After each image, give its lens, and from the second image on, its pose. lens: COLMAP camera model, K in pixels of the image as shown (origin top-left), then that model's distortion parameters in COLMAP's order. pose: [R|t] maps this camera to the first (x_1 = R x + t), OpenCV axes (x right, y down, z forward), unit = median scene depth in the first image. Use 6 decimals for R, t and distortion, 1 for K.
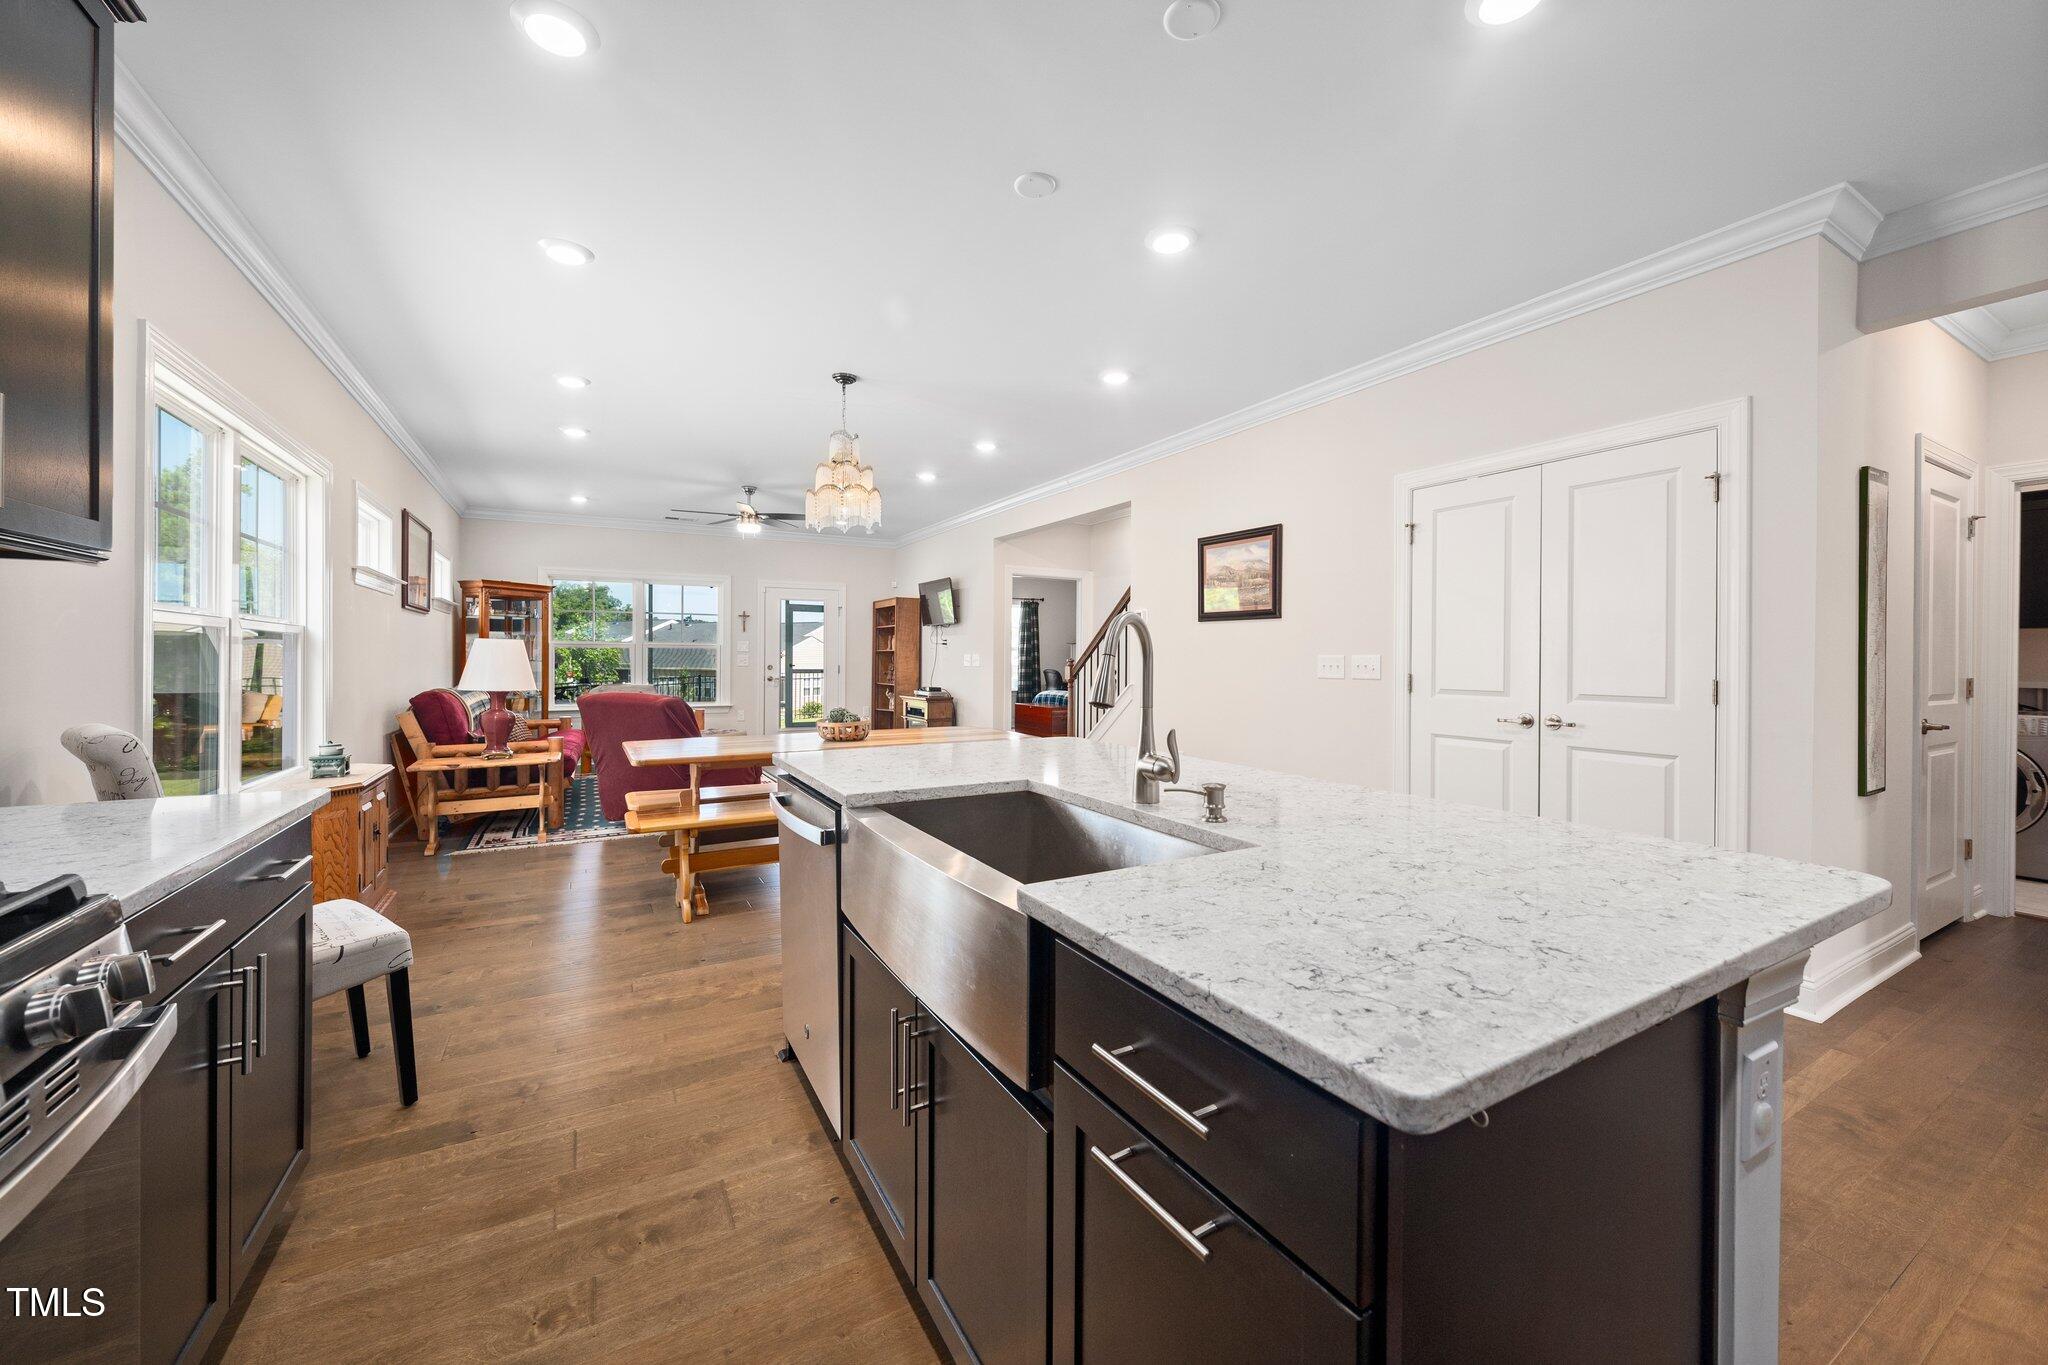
lens RADIAL K [[774.0, 0, 1032.8], [0, 774.0, 657.7], [0, 0, 1]] dist [0.000757, -0.000020]
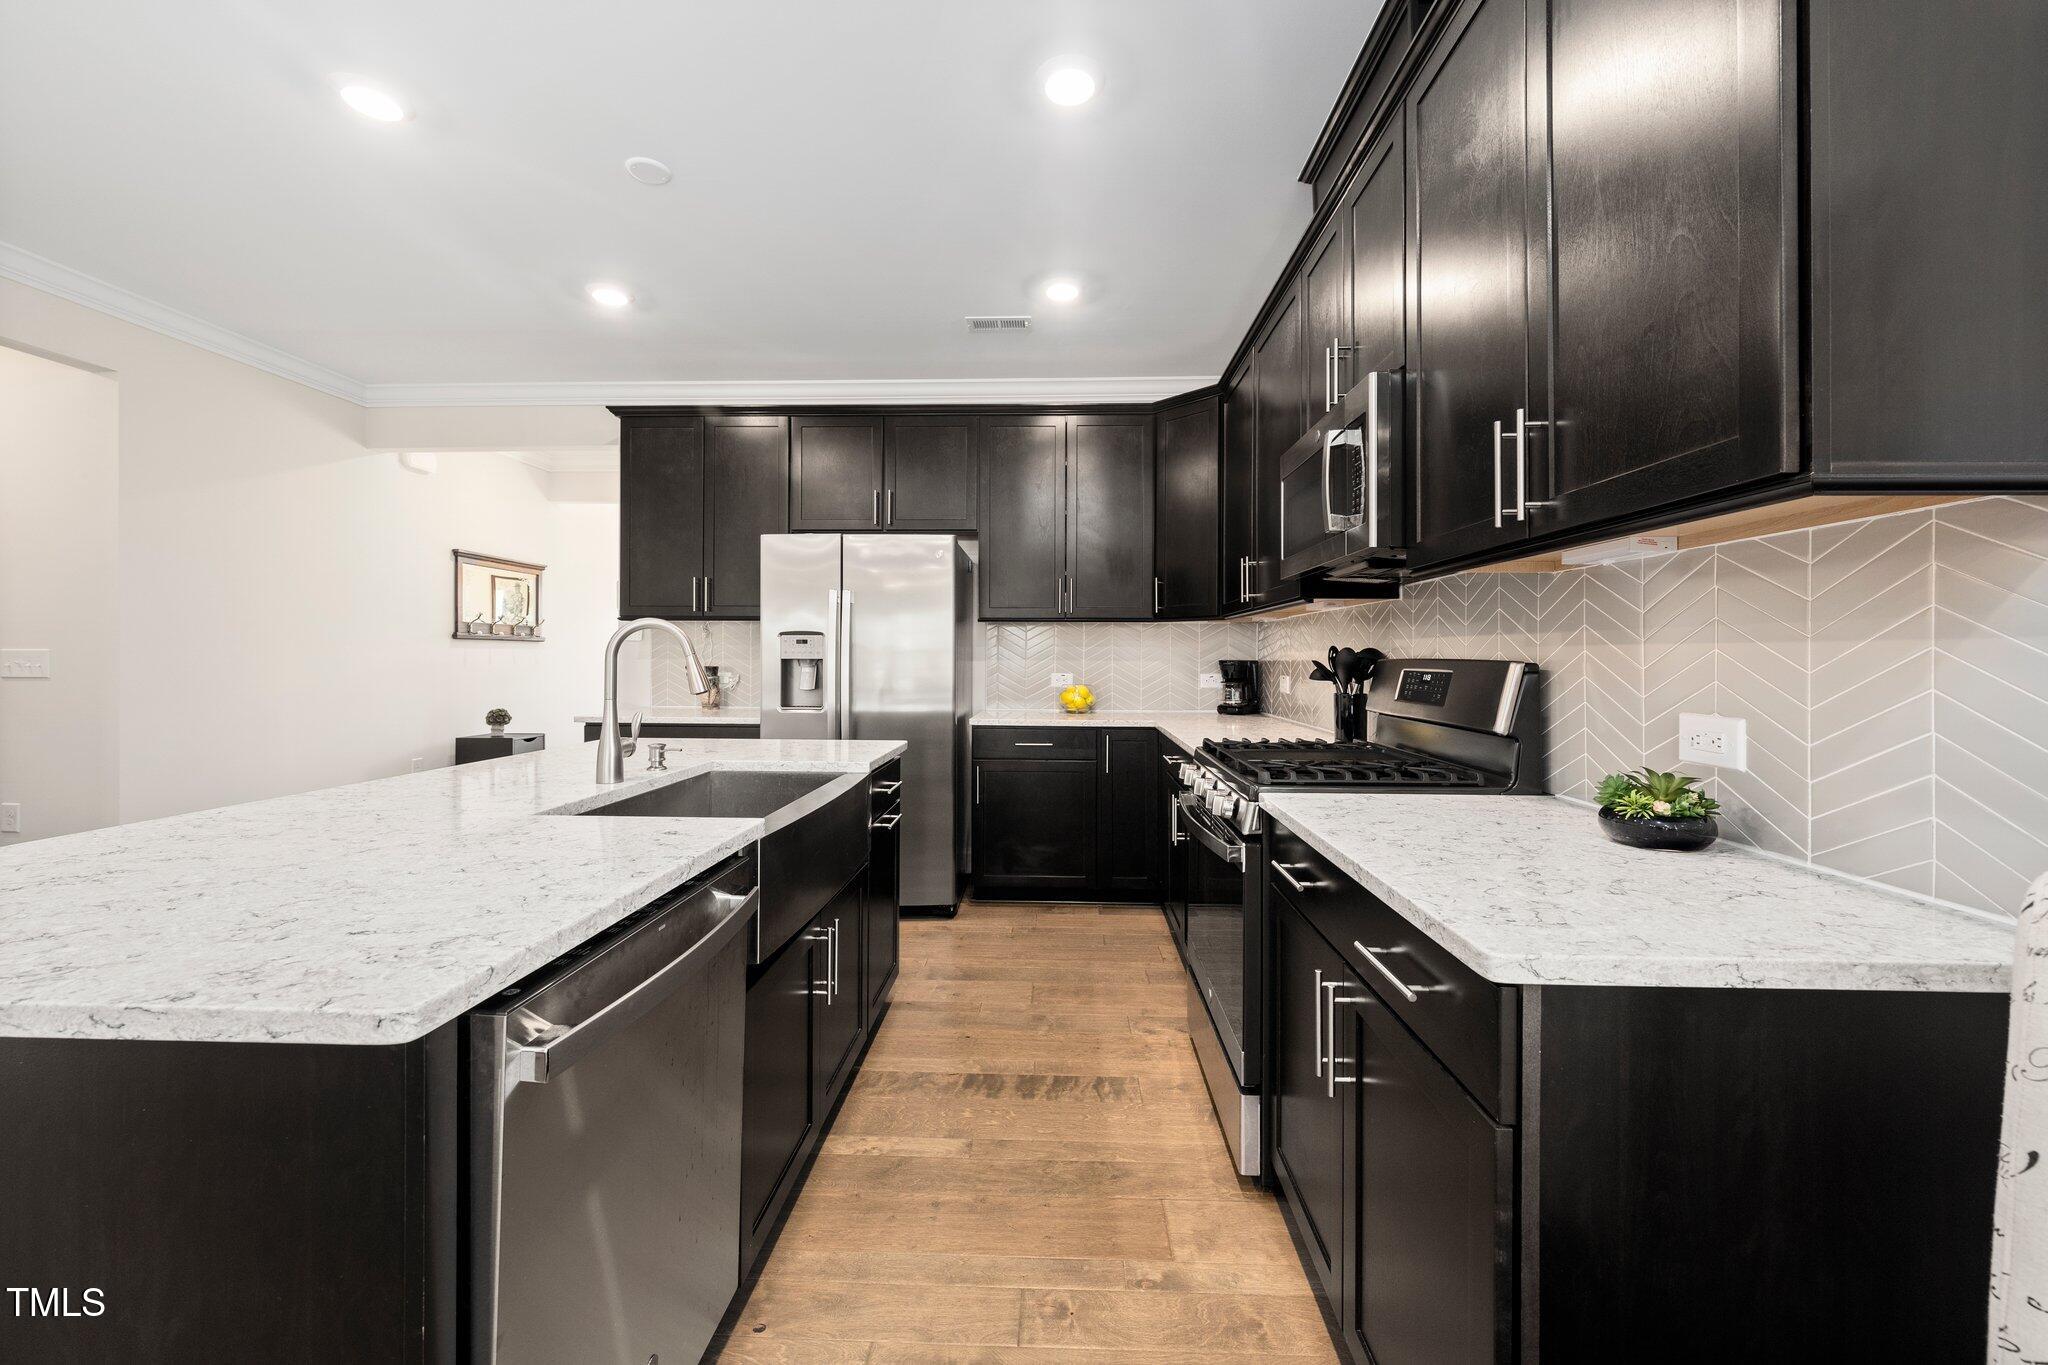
lens RADIAL K [[774.0, 0, 1032.8], [0, 774.0, 657.7], [0, 0, 1]] dist [0.000757, -0.000020]
pose [[-0.846843, -0.009271, 0.531762, -0.185727], [-0.007477, 0.999957, 0.005527, -0.000763], [-0.531790, 0.000704, -0.846876, 0.309534]]
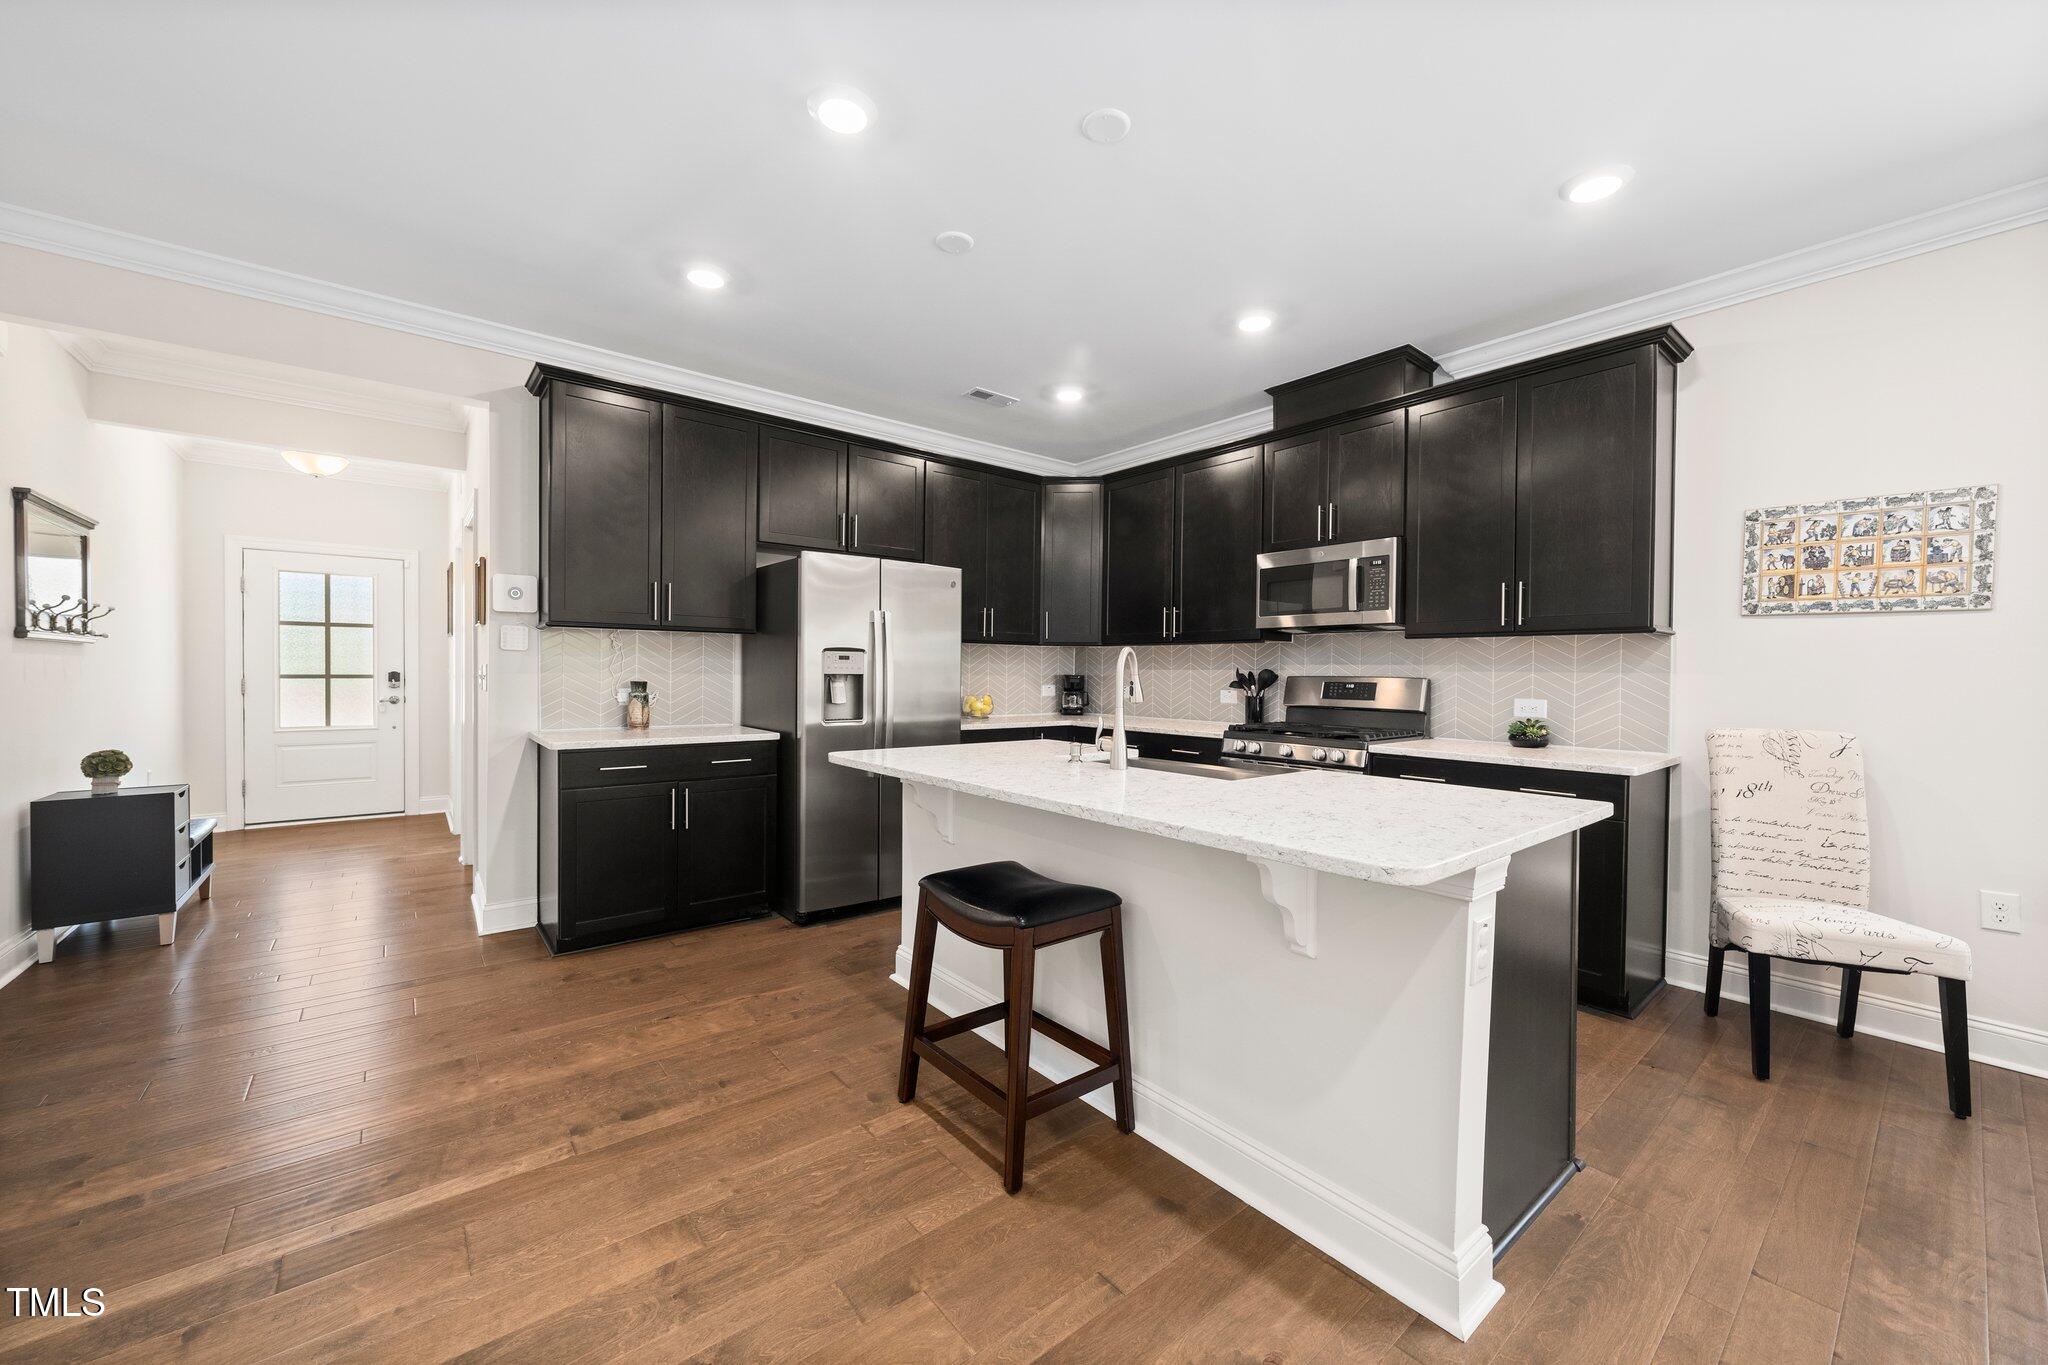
lens RADIAL K [[770.6, 0, 1026.7], [0, 770.6, 680.9], [0, 0, 1]] dist [-0.001890, -0.000122]
pose [[-0.986685, -0.013211, -0.162103, 0.110513], [-0.015583, 0.999789, 0.013370, -0.000566], [0.161892, 0.015718, -0.986683, 0.468036]]
